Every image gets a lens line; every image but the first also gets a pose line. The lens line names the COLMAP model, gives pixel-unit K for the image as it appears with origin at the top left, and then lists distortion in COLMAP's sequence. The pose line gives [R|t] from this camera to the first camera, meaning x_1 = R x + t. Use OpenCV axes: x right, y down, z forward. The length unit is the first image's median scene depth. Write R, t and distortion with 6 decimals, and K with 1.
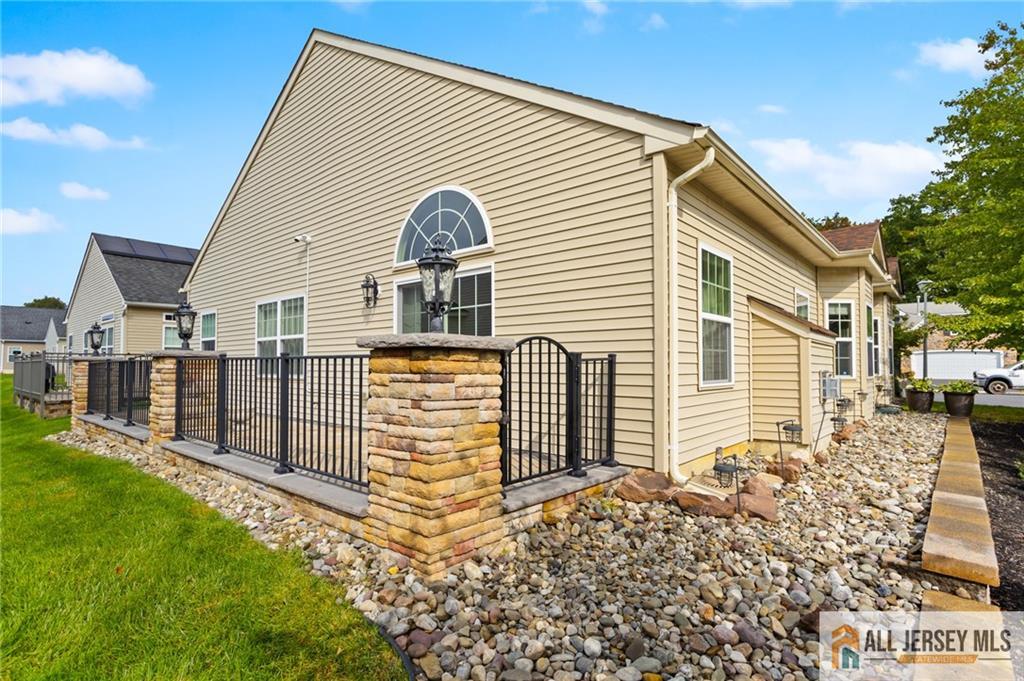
lens RADIAL K [[502.1, 0, 512.0], [0, 502.1, 340.5], [0, 0, 1]] dist [0.004656, 0.000798]
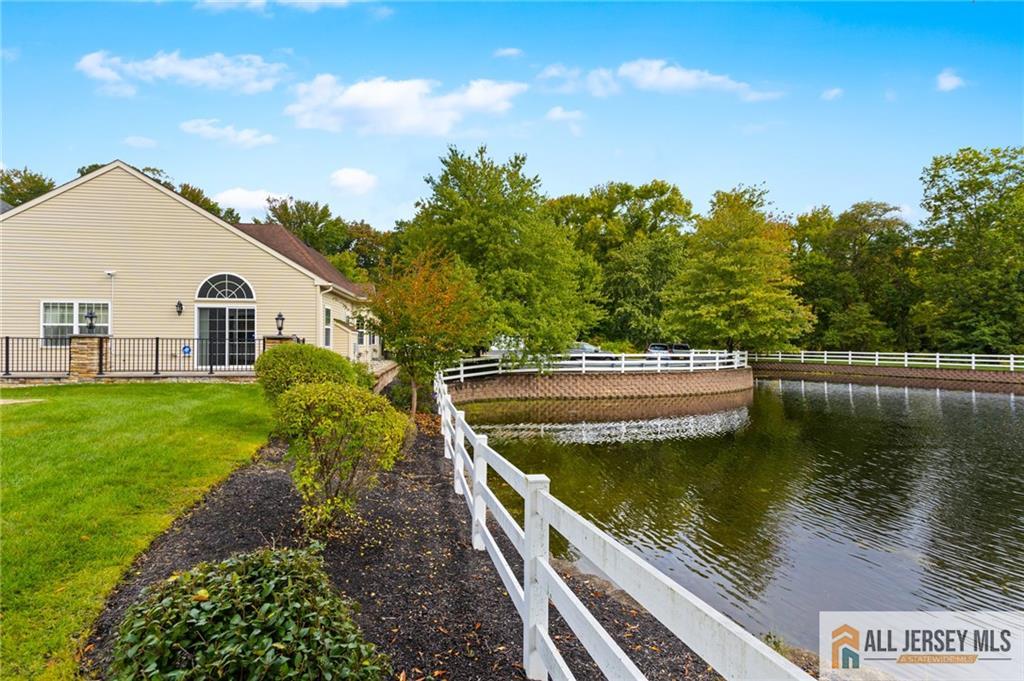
lens RADIAL K [[516.7, 0, 512.0], [0, 516.7, 340.5], [0, 0, 1]] dist [0.000681, 0.000000]
pose [[0.651994, 0.001286, 0.758223, -0.935920], [-0.041705, 0.998546, 0.034169, -0.082625], [-0.757076, -0.053899, 0.651099, -1.454035]]
